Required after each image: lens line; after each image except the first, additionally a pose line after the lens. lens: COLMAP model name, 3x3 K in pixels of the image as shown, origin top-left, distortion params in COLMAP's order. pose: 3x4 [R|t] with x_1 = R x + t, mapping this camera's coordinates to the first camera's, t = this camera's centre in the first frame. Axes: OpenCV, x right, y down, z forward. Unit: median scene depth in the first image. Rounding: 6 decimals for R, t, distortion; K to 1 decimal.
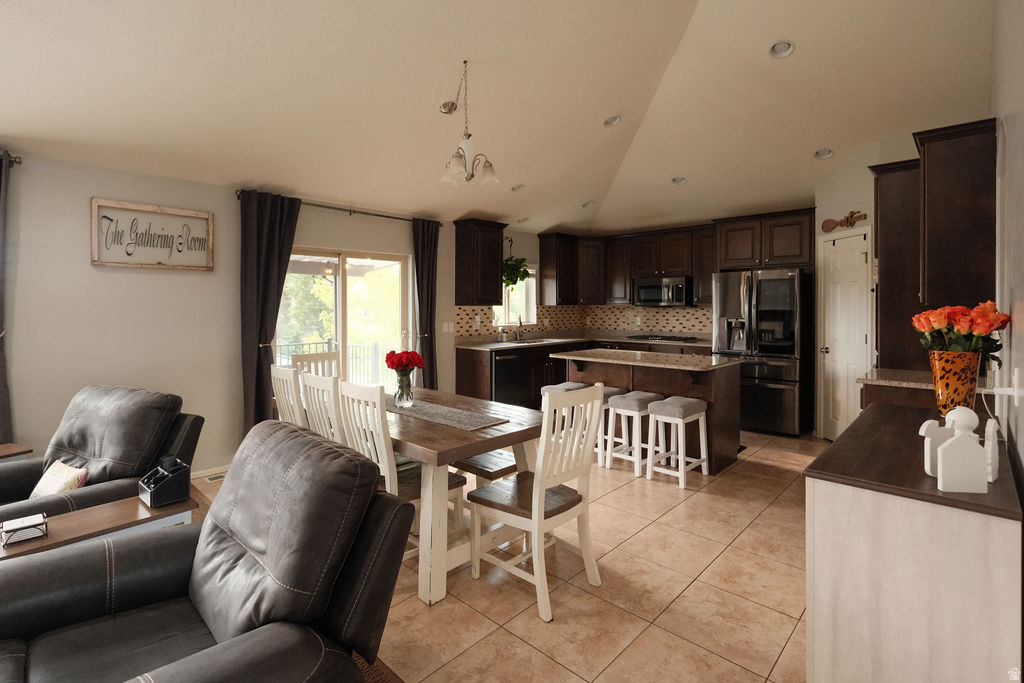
lens RADIAL K [[484.5, 0, 482.4], [0, 484.5, 306.8], [0, 0, 1]] dist [-0.006082, -0.000152]
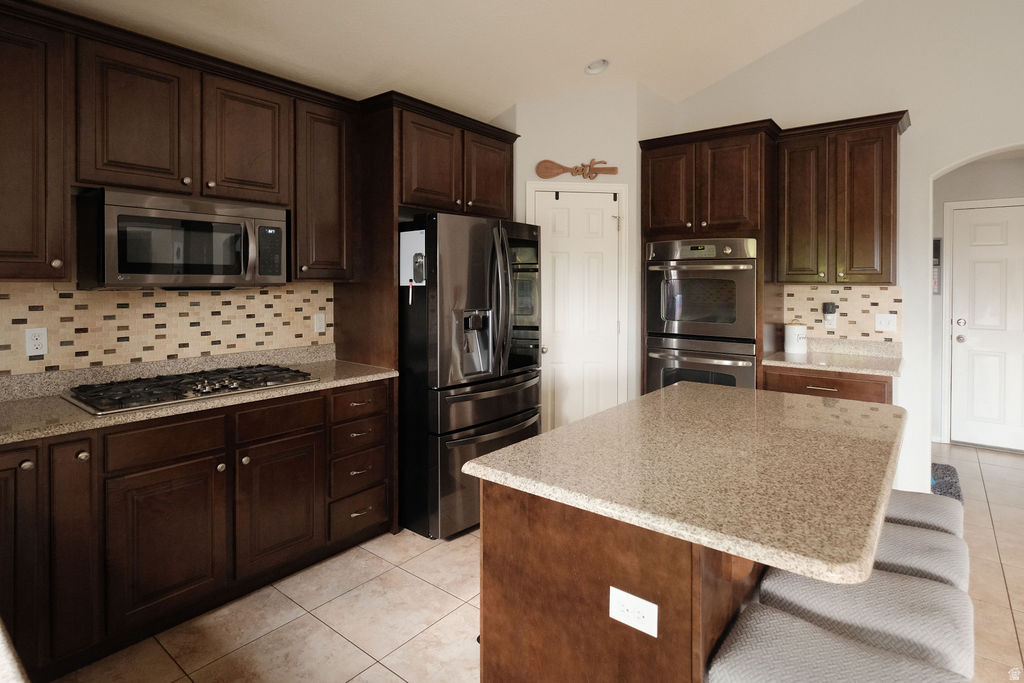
lens RADIAL K [[522.6, 0, 528.3], [0, 522.6, 276.0], [0, 0, 1]] dist [-0.000166, -0.000377]
pose [[-0.129258, 0.006698, 0.991588, -0.015409], [-0.006182, 0.999952, -0.007560, -0.009414], [-0.991592, -0.007107, -0.129210, 1.096166]]
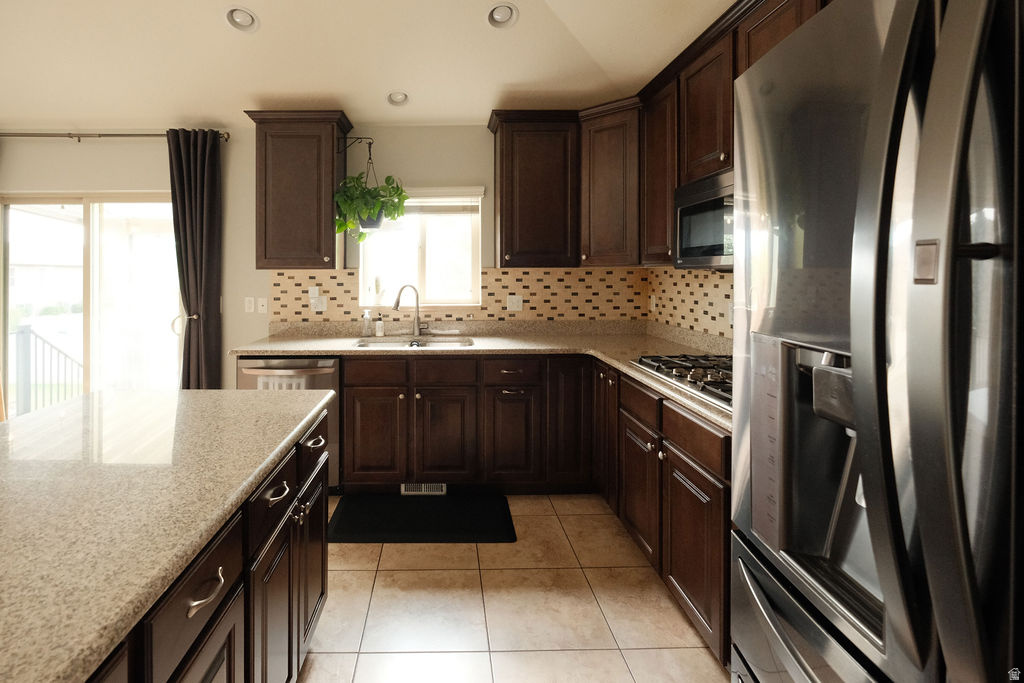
lens RADIAL K [[472.8, 0, 454.2], [0, 472.8, 264.2], [0, 0, 1]] dist [0.002037, 0.000253]
pose [[0.718030, -0.007439, -0.695972, 0.606238], [-0.000285, 0.999940, -0.010982, -0.002638], [0.696012, 0.008084, 0.717985, 0.889267]]
